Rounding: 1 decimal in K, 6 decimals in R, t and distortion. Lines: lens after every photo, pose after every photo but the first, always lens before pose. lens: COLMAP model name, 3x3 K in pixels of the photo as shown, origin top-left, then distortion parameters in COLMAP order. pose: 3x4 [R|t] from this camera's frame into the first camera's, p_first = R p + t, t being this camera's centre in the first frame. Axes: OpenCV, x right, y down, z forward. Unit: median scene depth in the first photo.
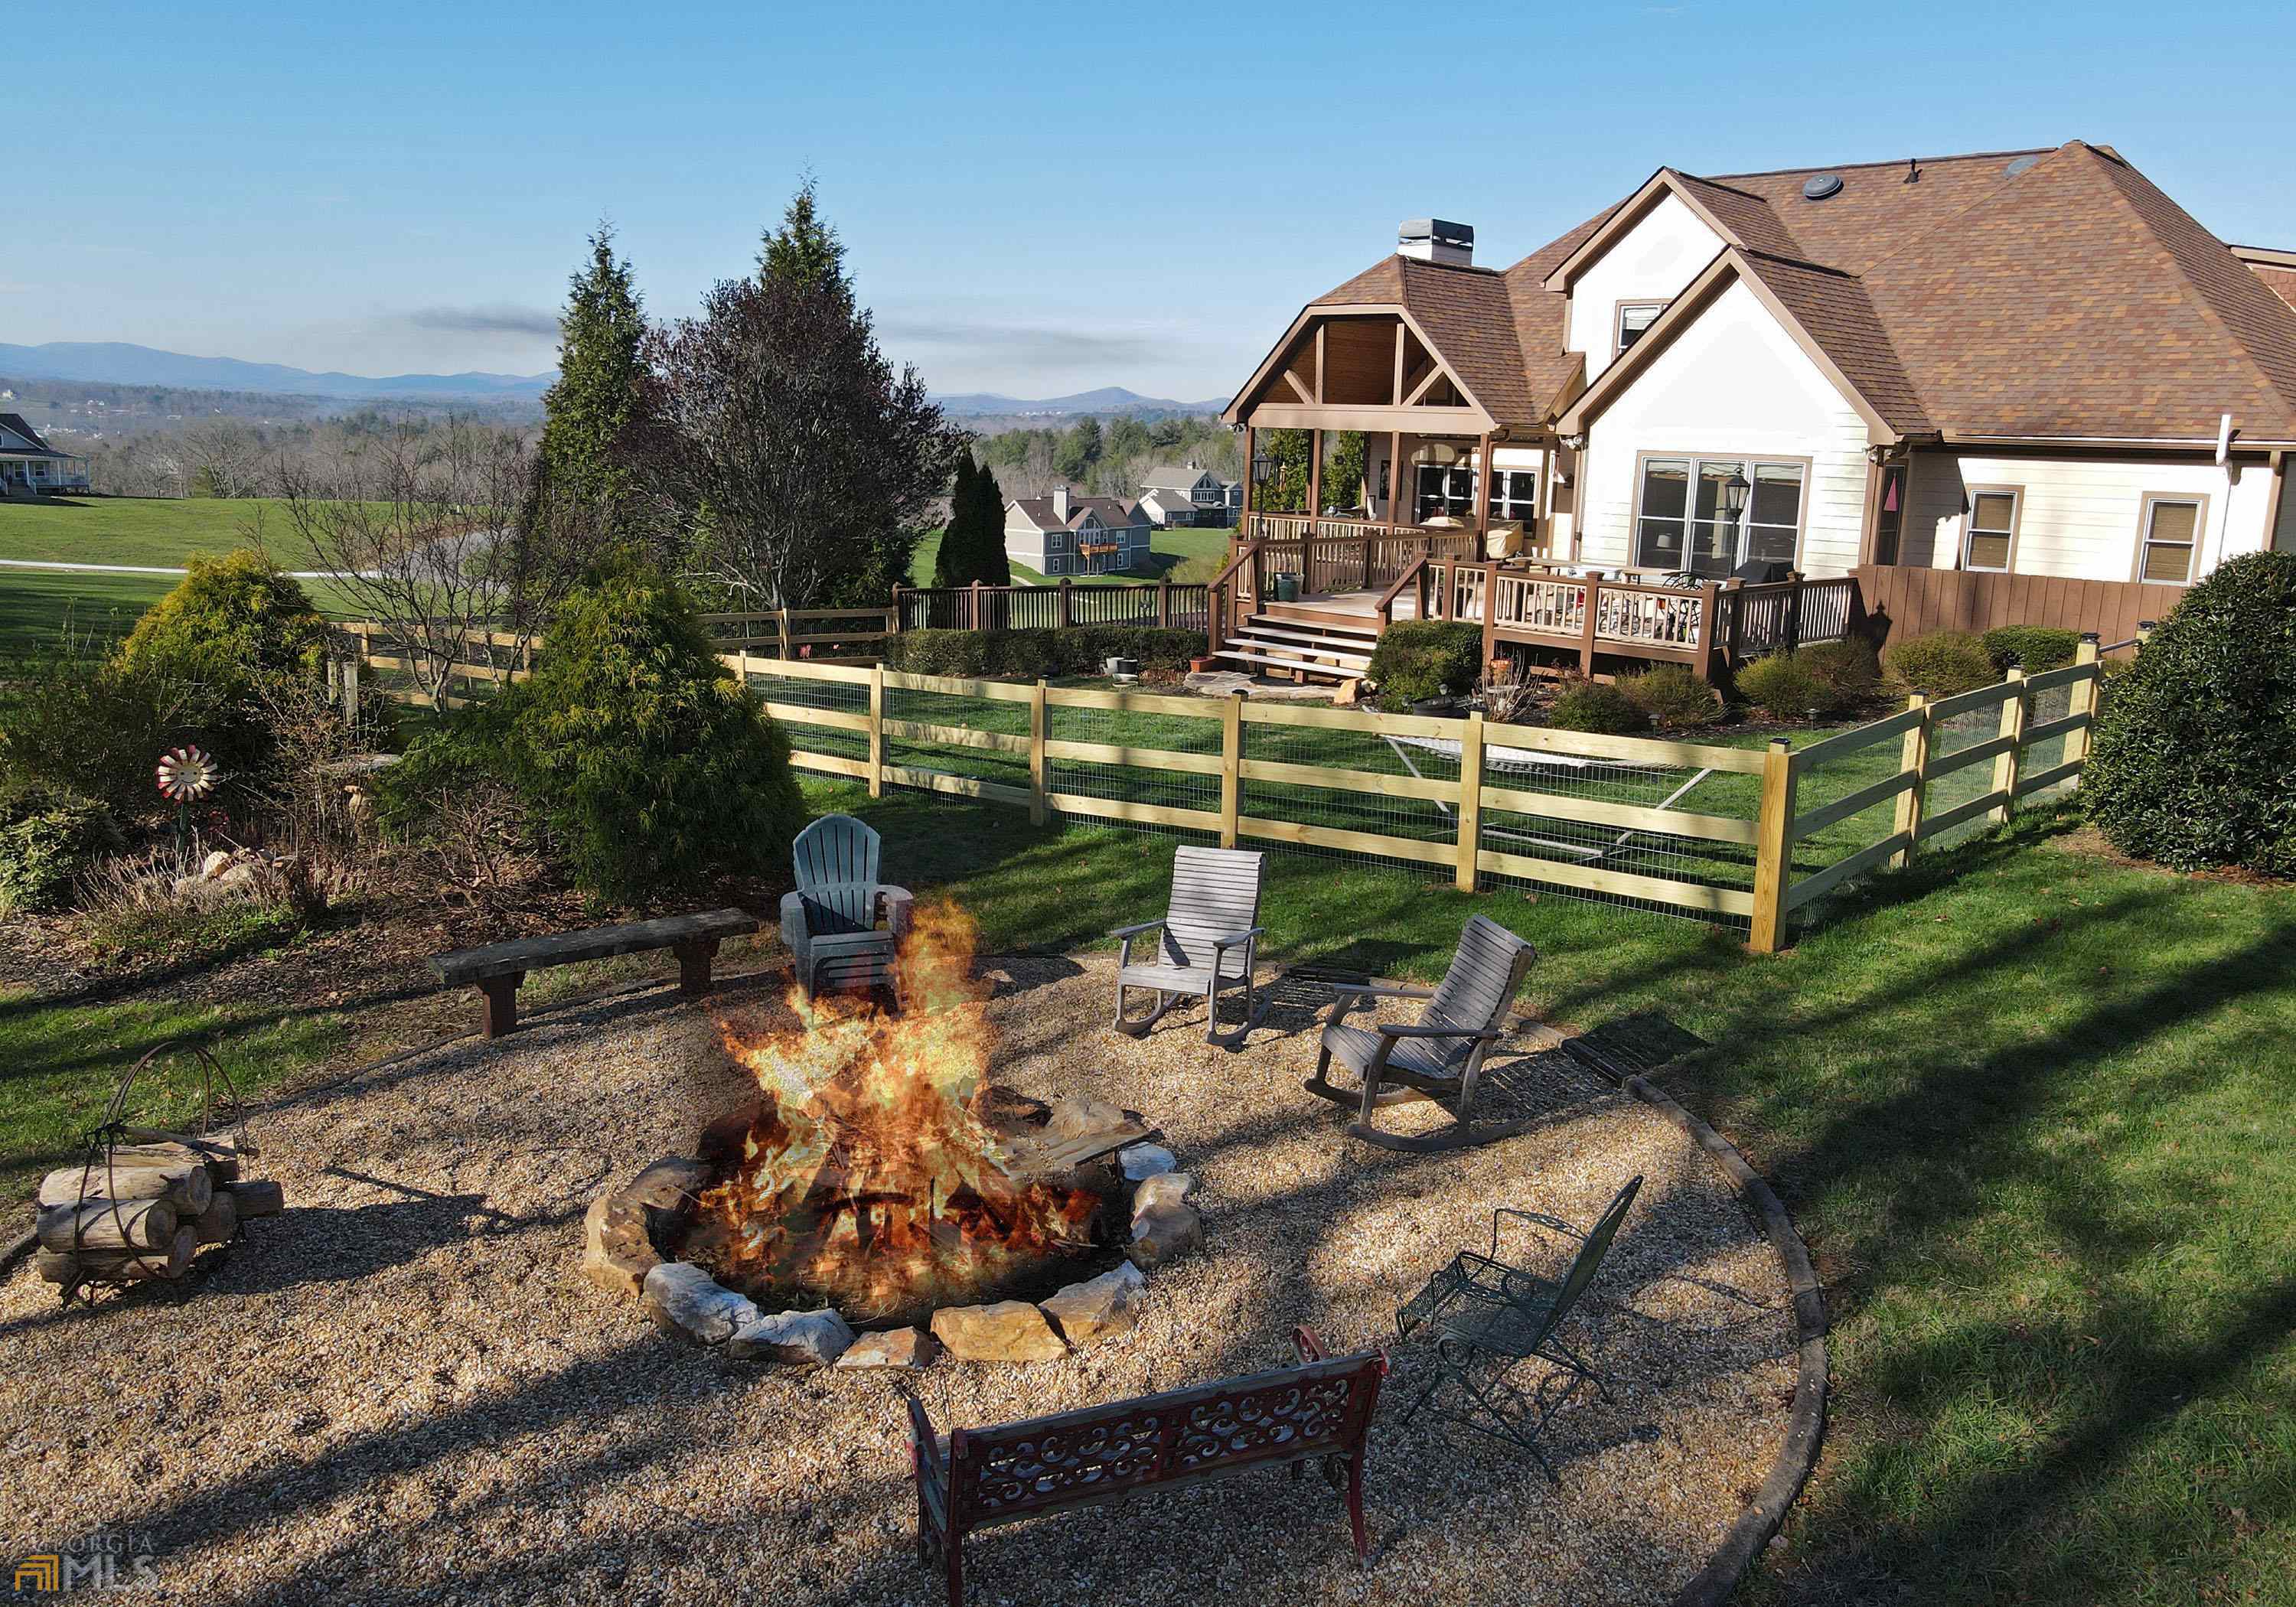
lens RADIAL K [[1733.8, 0, 1133.6], [0, 1733.8, 743.1], [0, 0, 1]] dist [-0.004225, 0.038364]
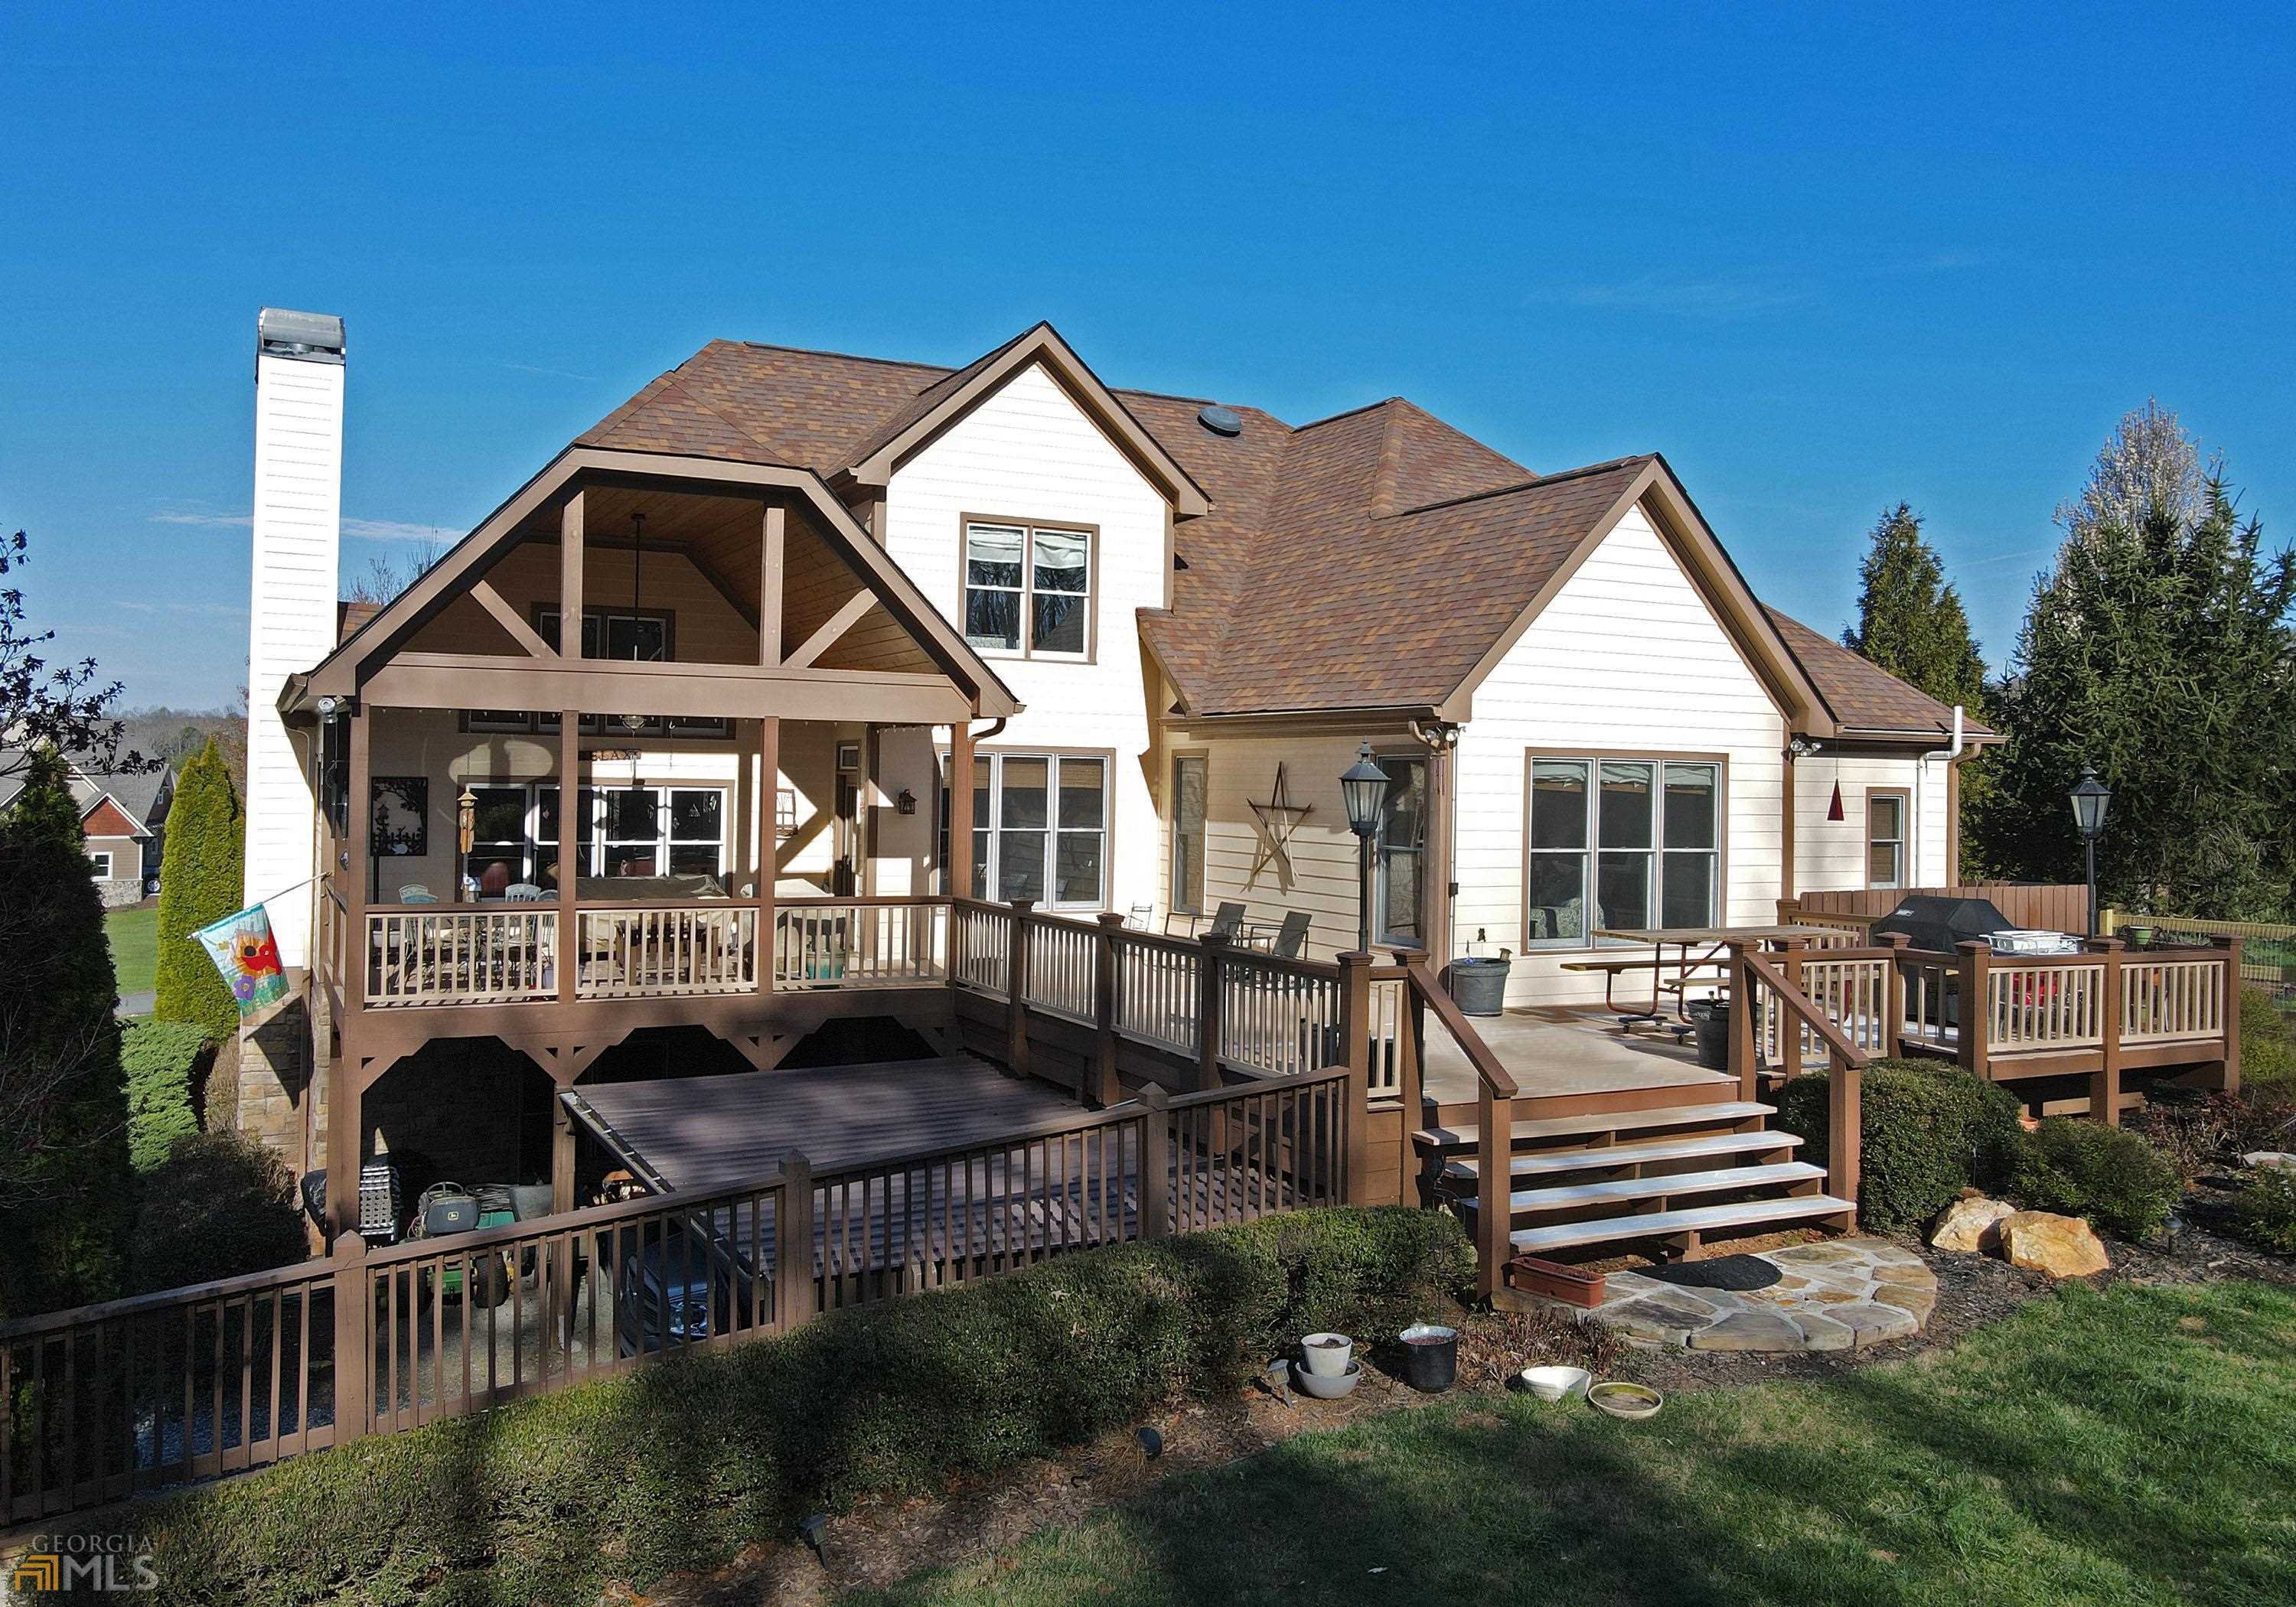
lens RADIAL K [[1733.8, 0, 1140.7], [0, 1733.8, 804.0], [0, 0, 1]] dist [-0.004225, 0.038364]
pose [[0.348447, -0.038446, 0.936540, -0.362330], [0.165322, 0.986015, -0.021032, -0.162180], [-0.922634, 0.162159, 0.349931, 0.932897]]
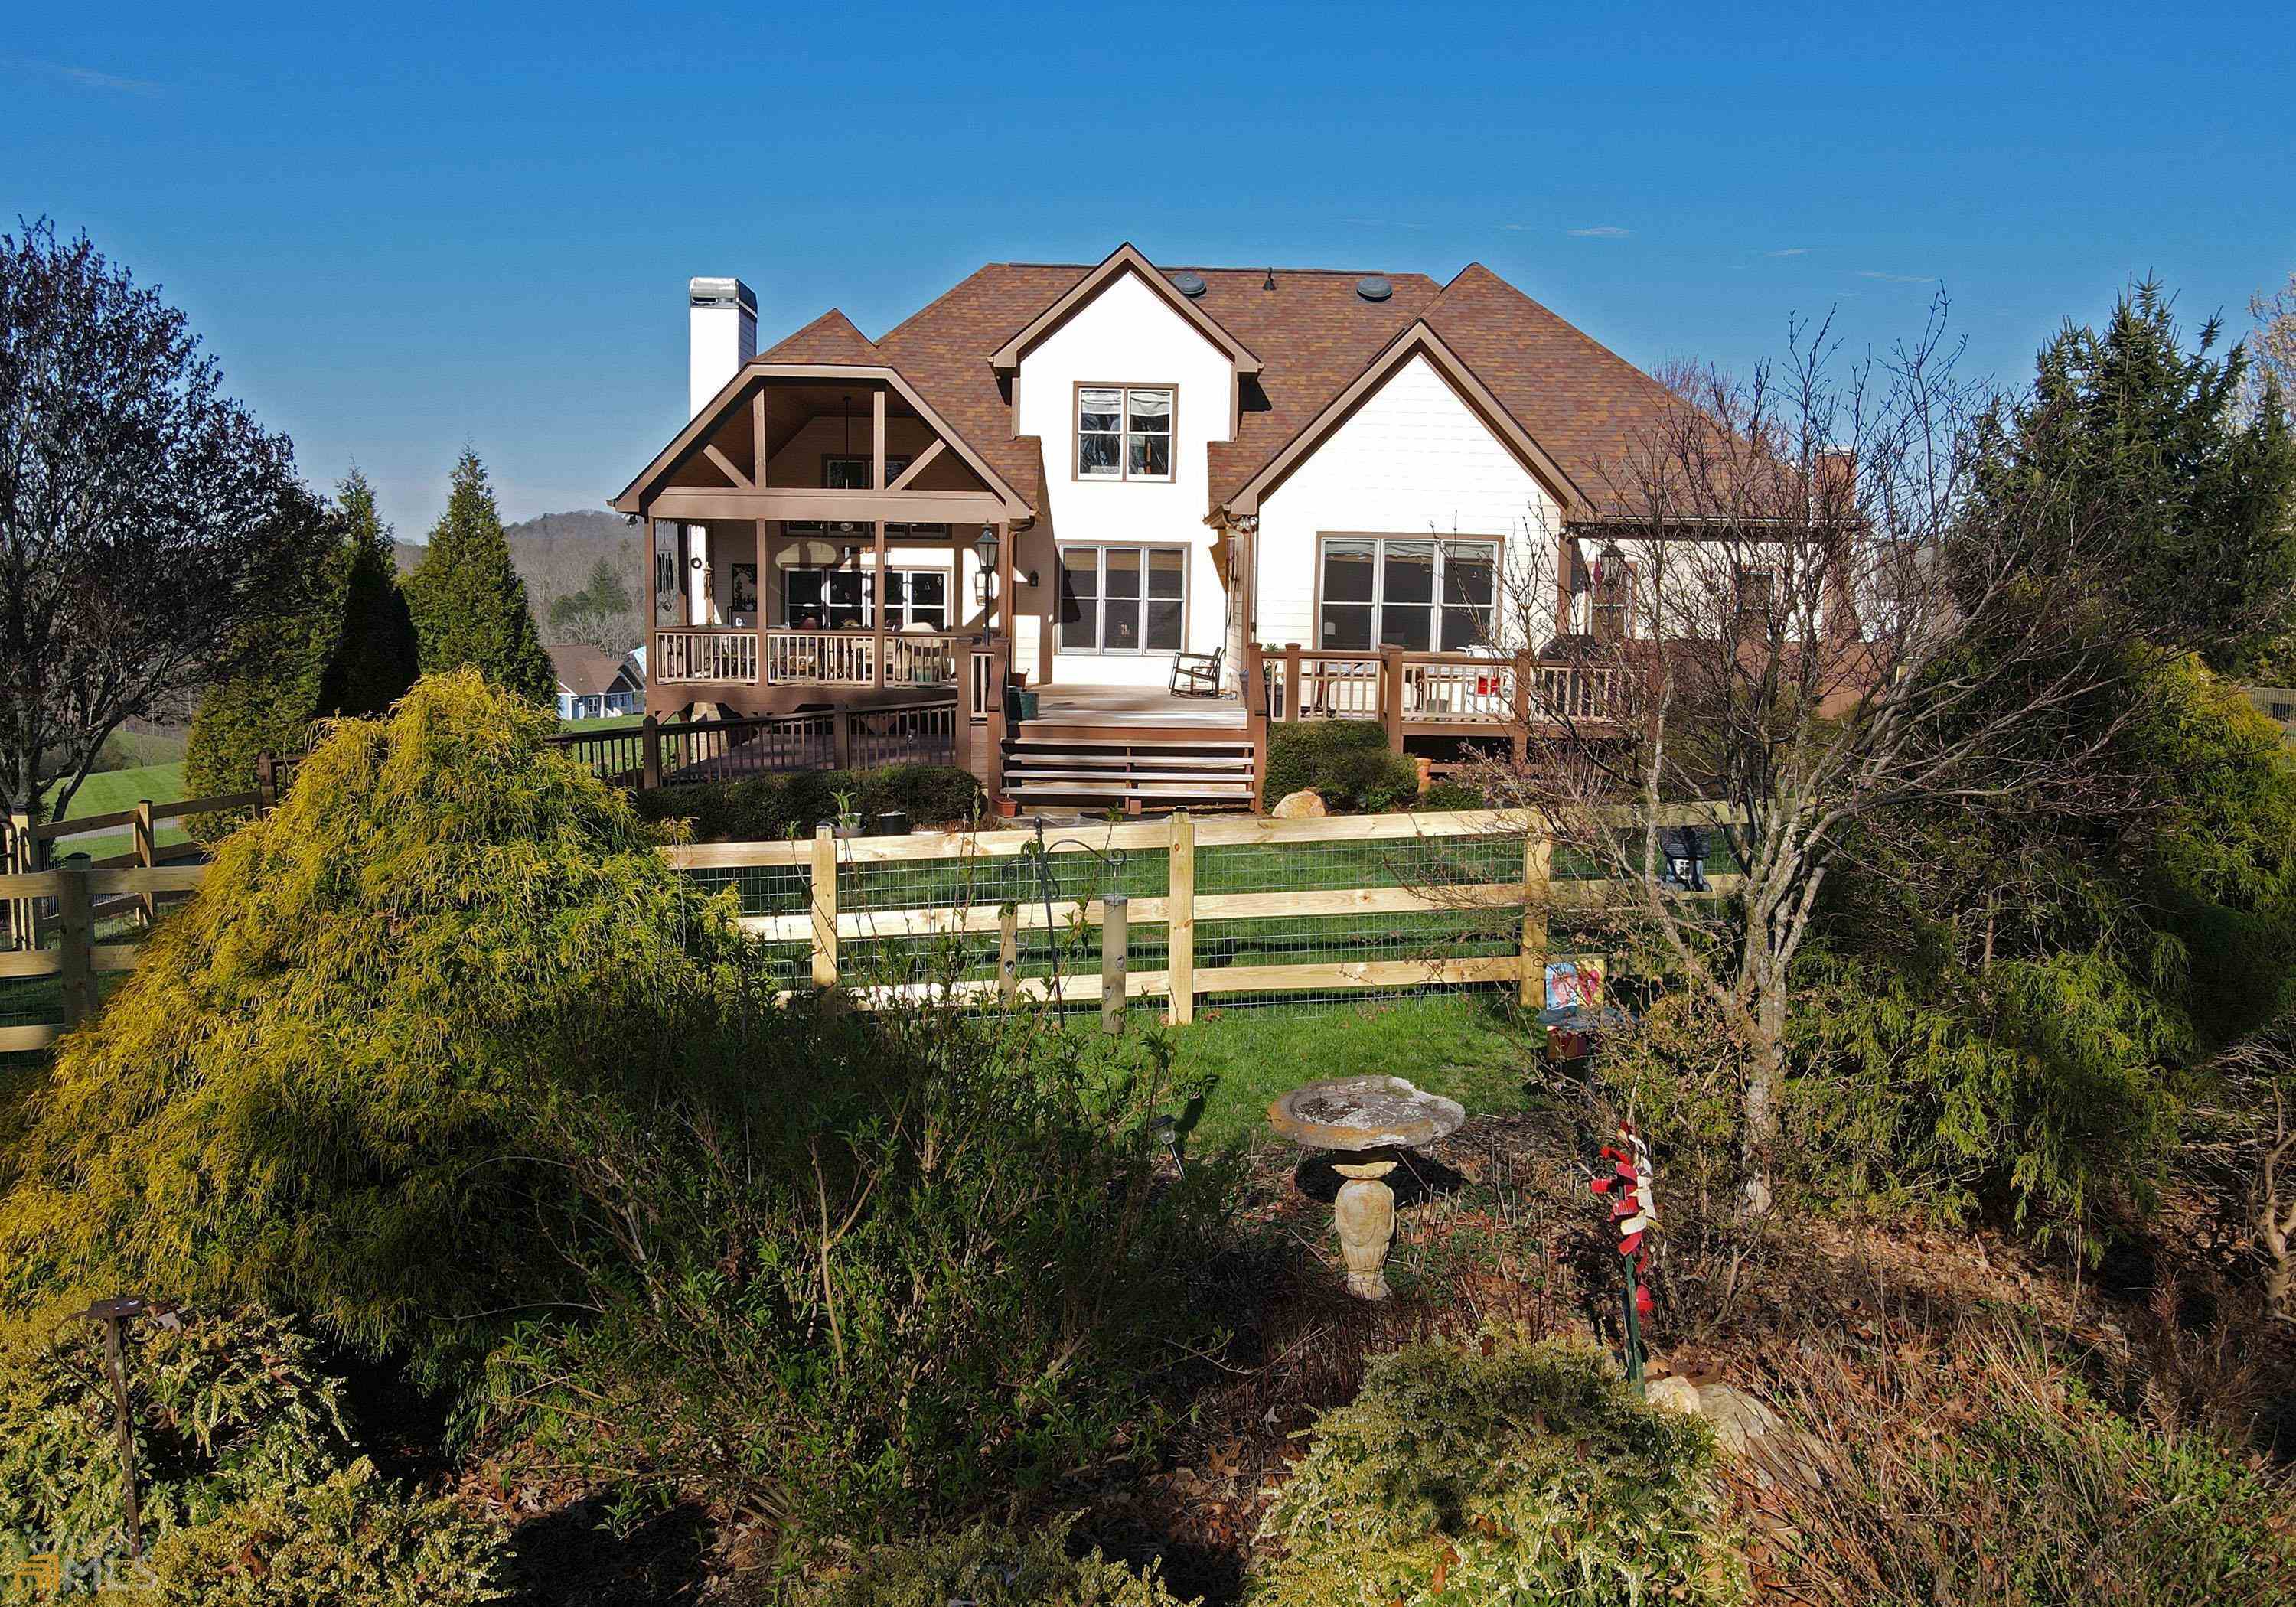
lens RADIAL K [[1733.8, 0, 1181.1], [0, 1733.8, 777.6], [0, 0, 1]] dist [-0.004225, 0.038364]
pose [[0.710541, -0.090589, 0.697800, -0.429177], [0.132790, 0.991123, -0.006547, -0.043099], [-0.691013, 0.097313, 0.716262, 0.408775]]
